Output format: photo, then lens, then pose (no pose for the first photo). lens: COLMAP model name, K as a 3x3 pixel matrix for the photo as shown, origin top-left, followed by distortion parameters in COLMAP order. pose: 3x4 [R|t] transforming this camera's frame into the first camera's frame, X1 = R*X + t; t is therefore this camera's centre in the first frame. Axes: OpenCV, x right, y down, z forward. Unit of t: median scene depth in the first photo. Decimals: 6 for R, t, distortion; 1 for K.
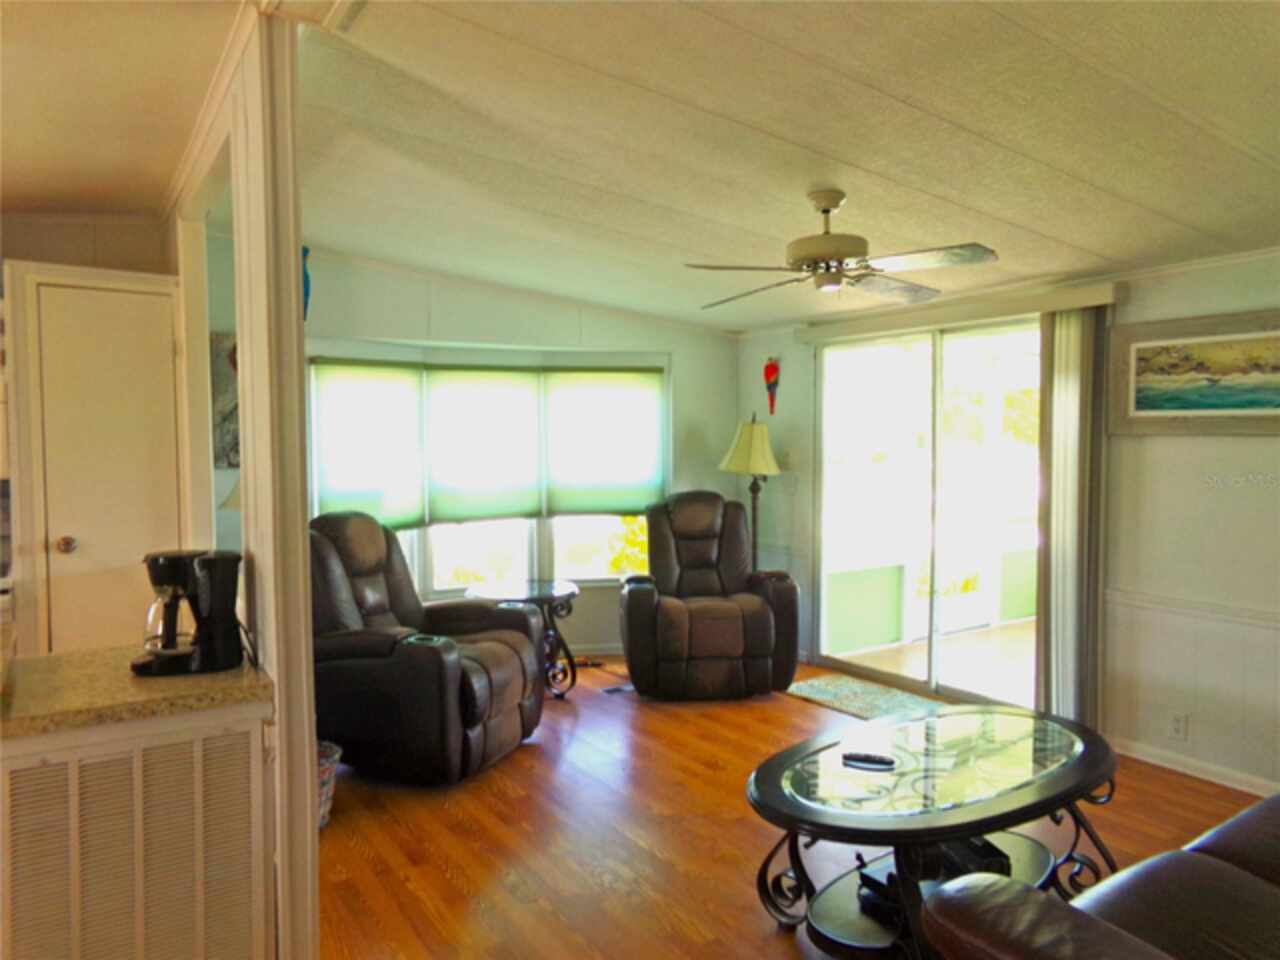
lens RADIAL K [[848.5, 0, 640.0], [0, 848.5, 480.0], [0, 0, 1]] dist [-0.004626, 0.001999]
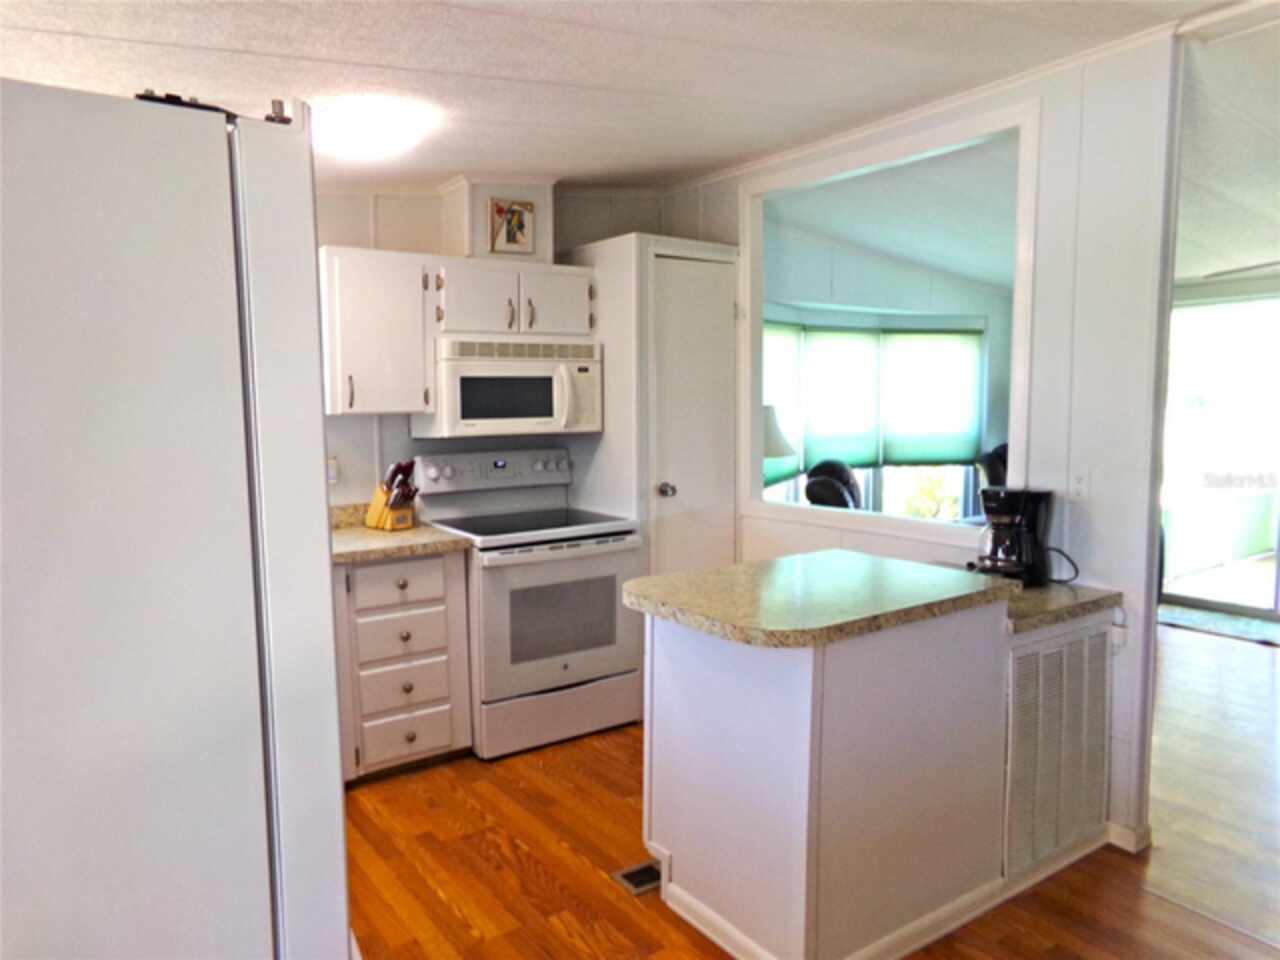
lens RADIAL K [[871.6, 0, 640.0], [0, 871.6, 480.0], [0, 0, 1]] dist [-0.004203, -0.004101]
pose [[0.998253, -0.010285, 0.058187, -0.524348], [0.007622, 0.998922, 0.045792, 0.006038], [-0.058595, -0.045268, 0.997255, -0.092764]]
